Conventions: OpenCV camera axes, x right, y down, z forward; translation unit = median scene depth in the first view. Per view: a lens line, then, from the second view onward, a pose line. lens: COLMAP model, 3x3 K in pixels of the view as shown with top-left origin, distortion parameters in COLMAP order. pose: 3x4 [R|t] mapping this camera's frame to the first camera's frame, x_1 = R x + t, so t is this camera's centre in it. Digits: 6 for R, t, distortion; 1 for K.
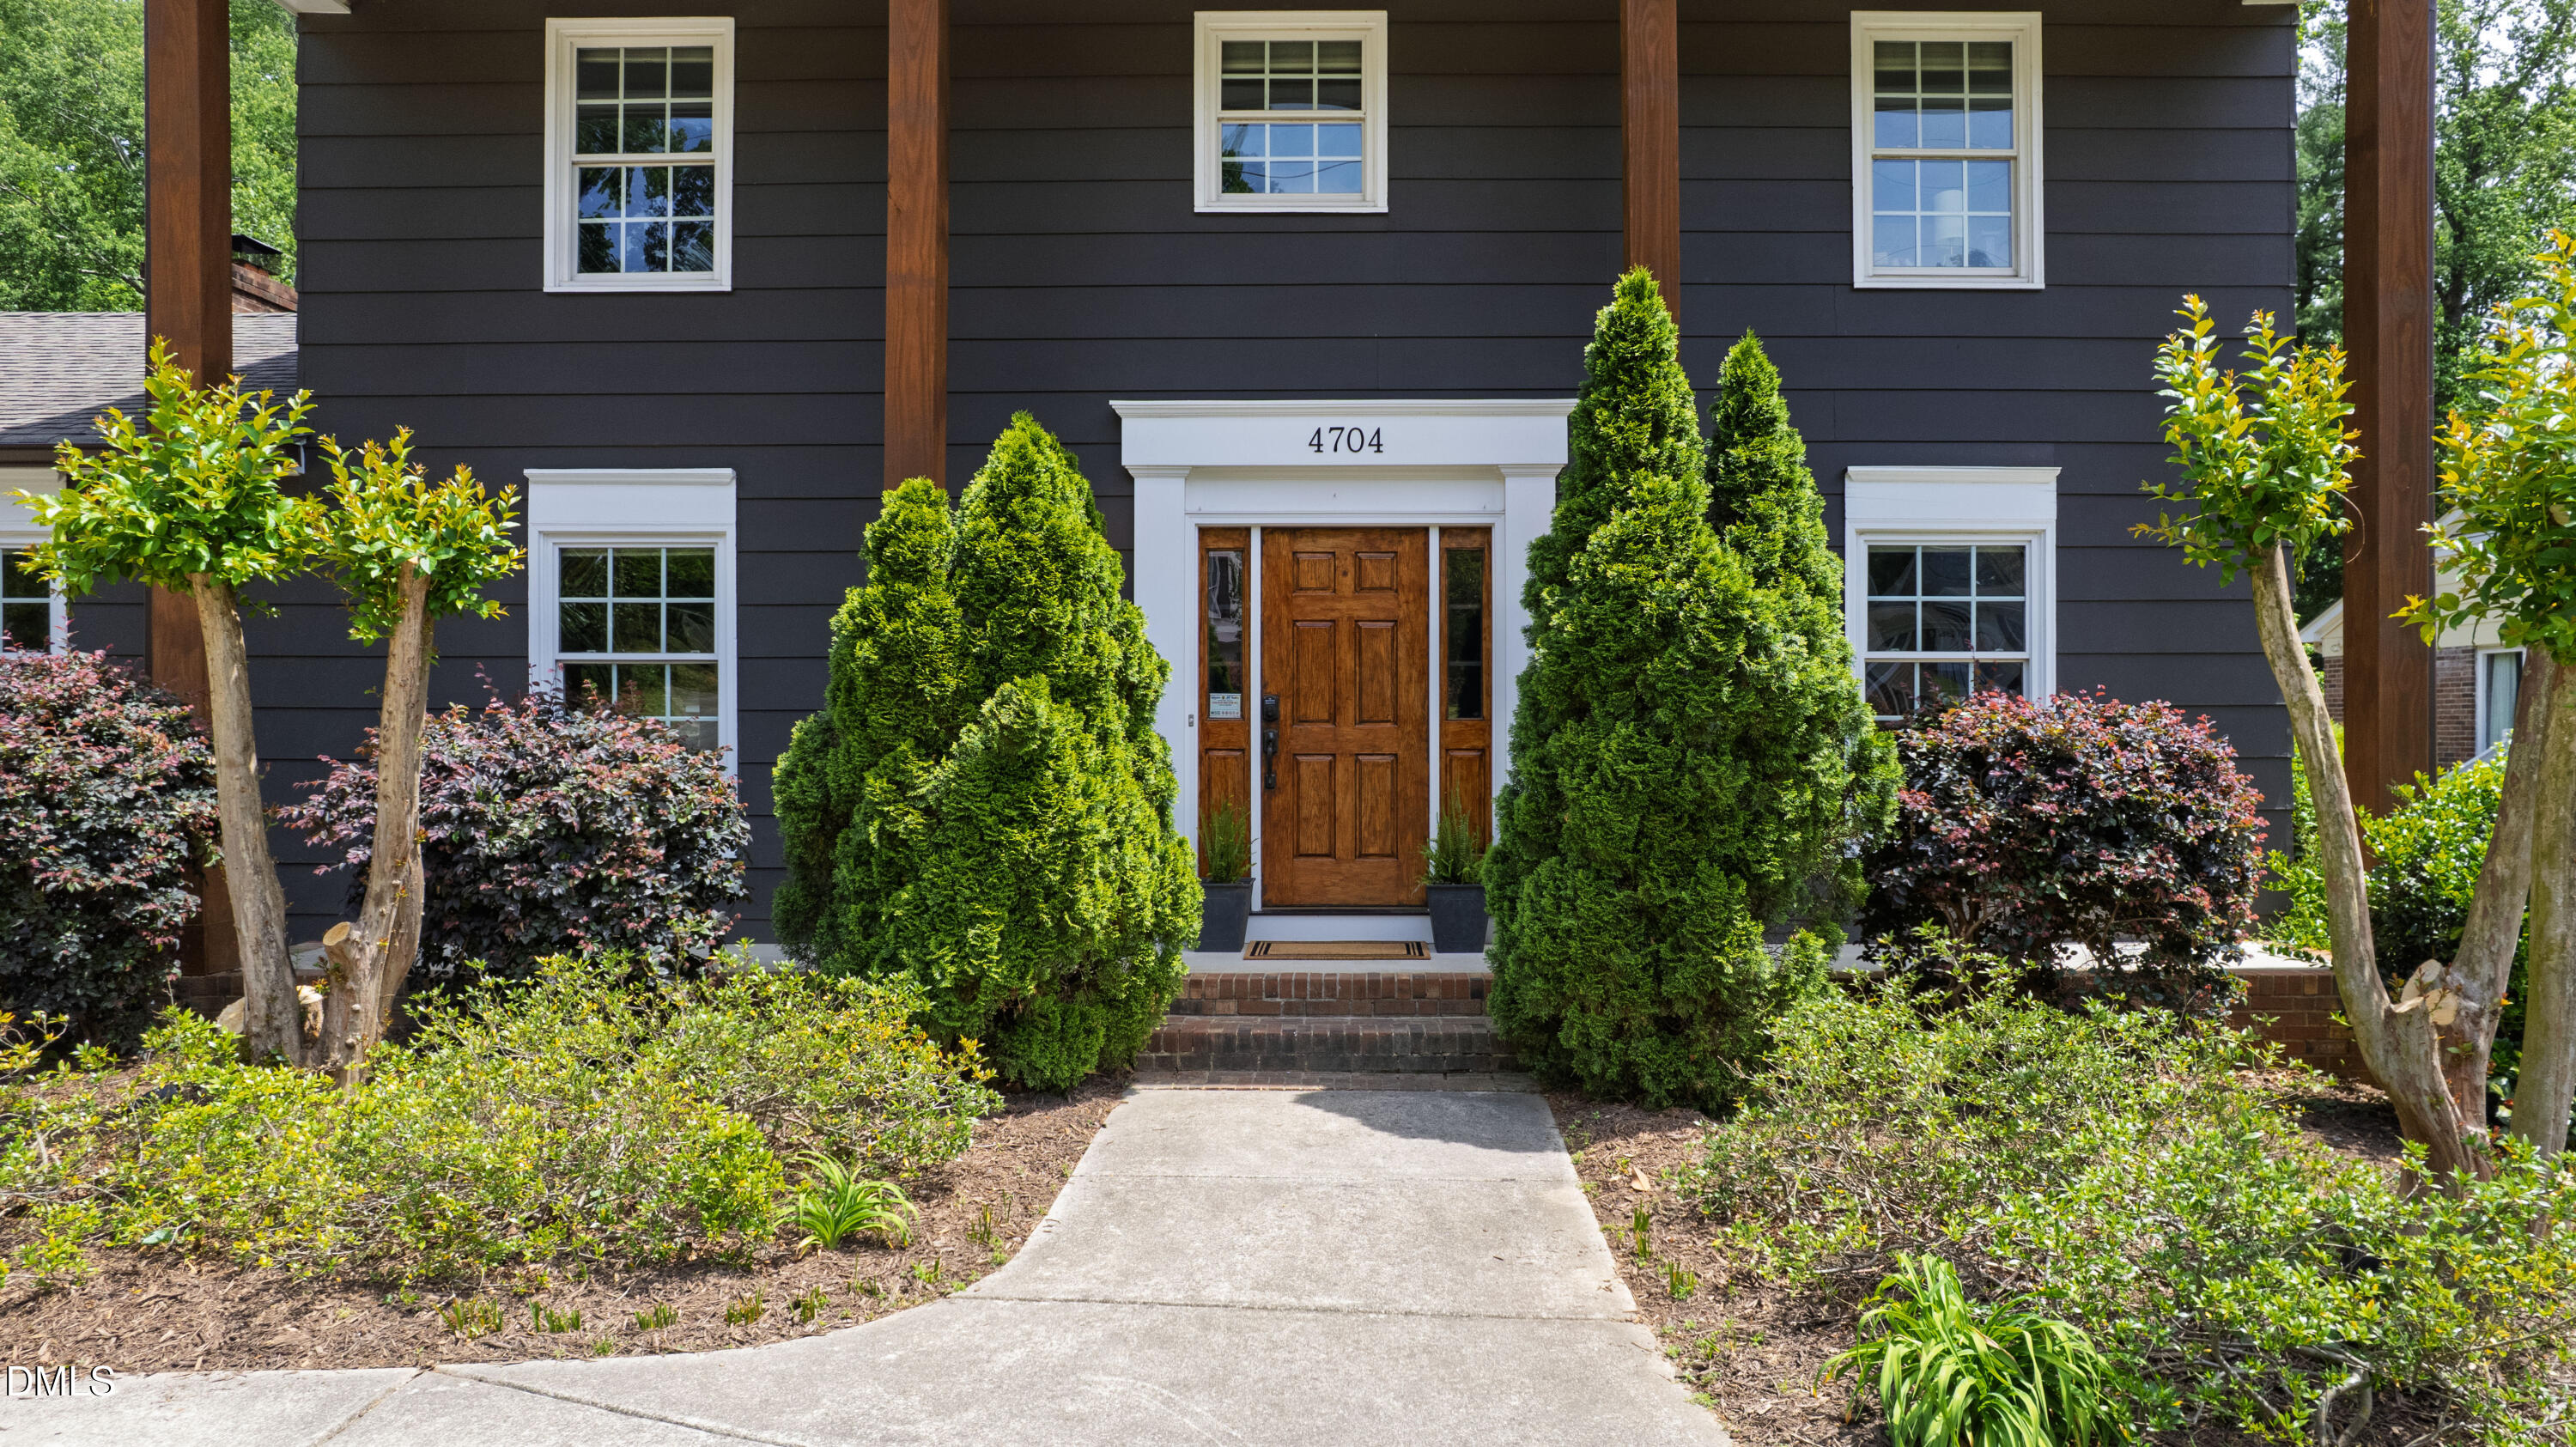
lens RADIAL K [[1646.4, 0, 1289.8], [0, 1646.4, 683.8], [0, 0, 1]] dist [-0.009641, -0.001610]
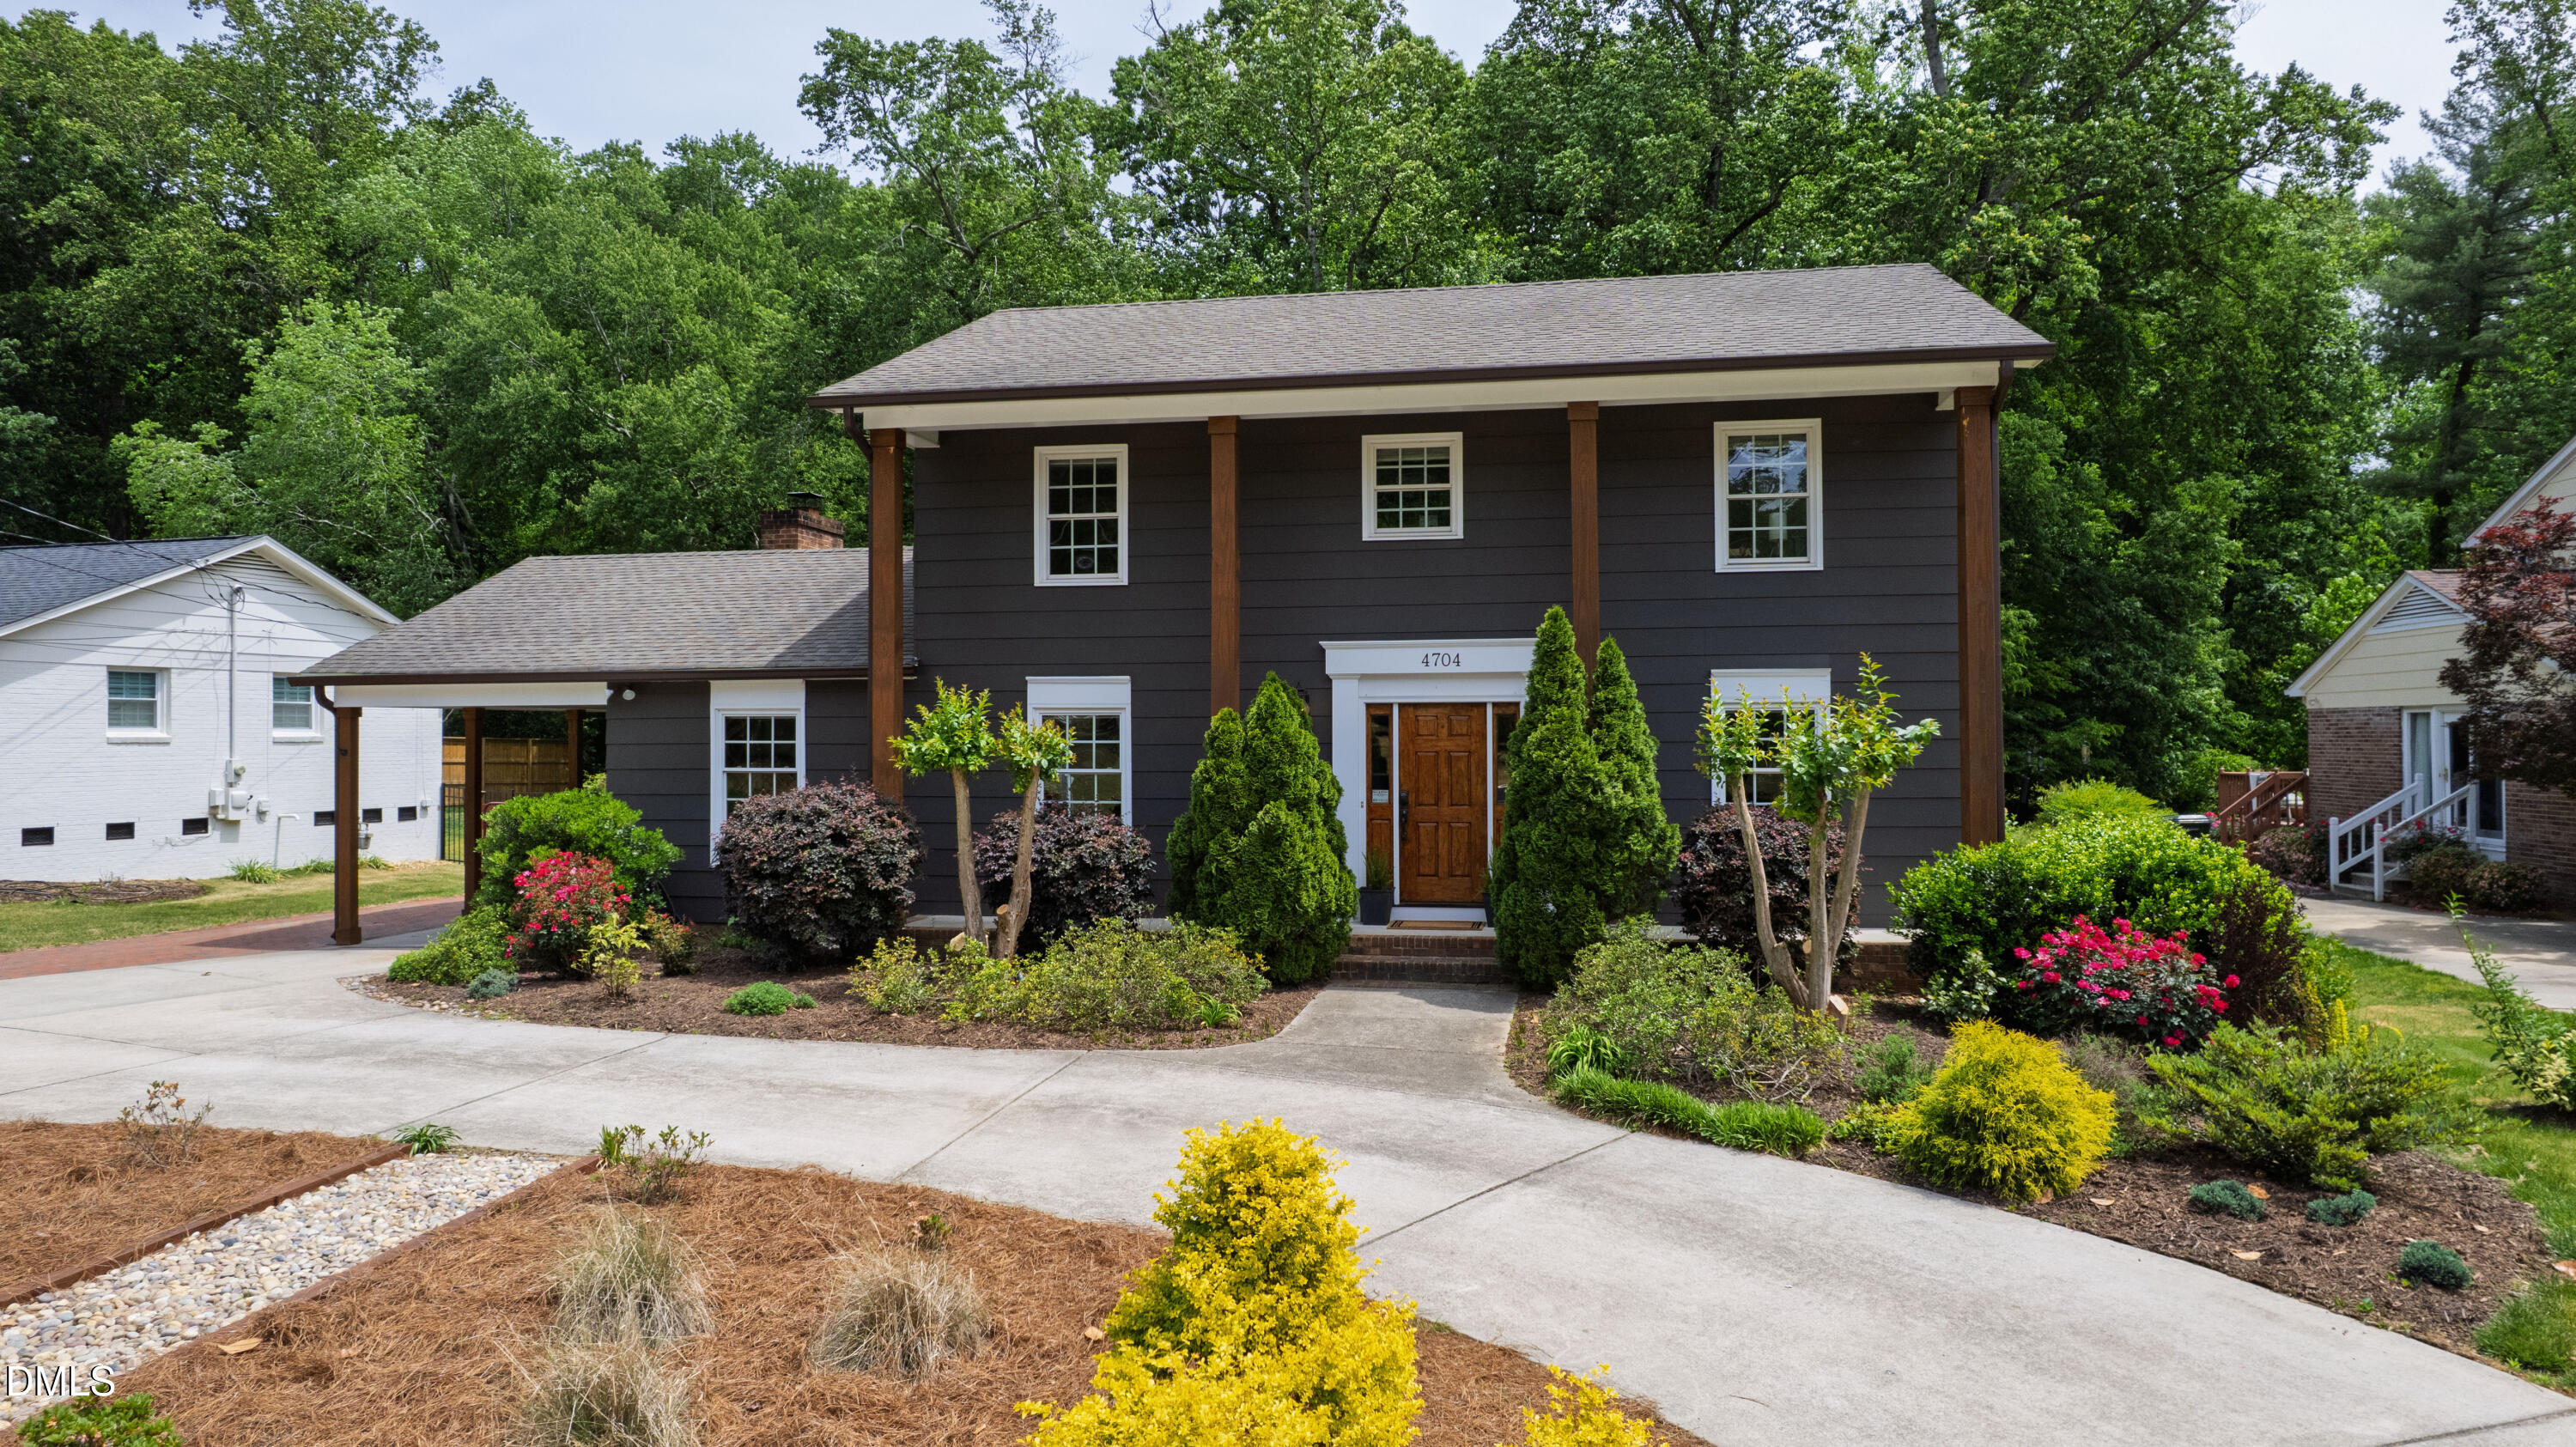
lens RADIAL K [[1649.0, 0, 1283.5], [0, 1649.0, 645.6], [0, 0, 1]] dist [0.004449, 0.000026]
pose [[0.987411, -0.012643, -0.157672, 0.196590], [0.009700, 0.999764, -0.019422, -0.161425], [0.157880, 0.017648, 0.987301, -1.170139]]
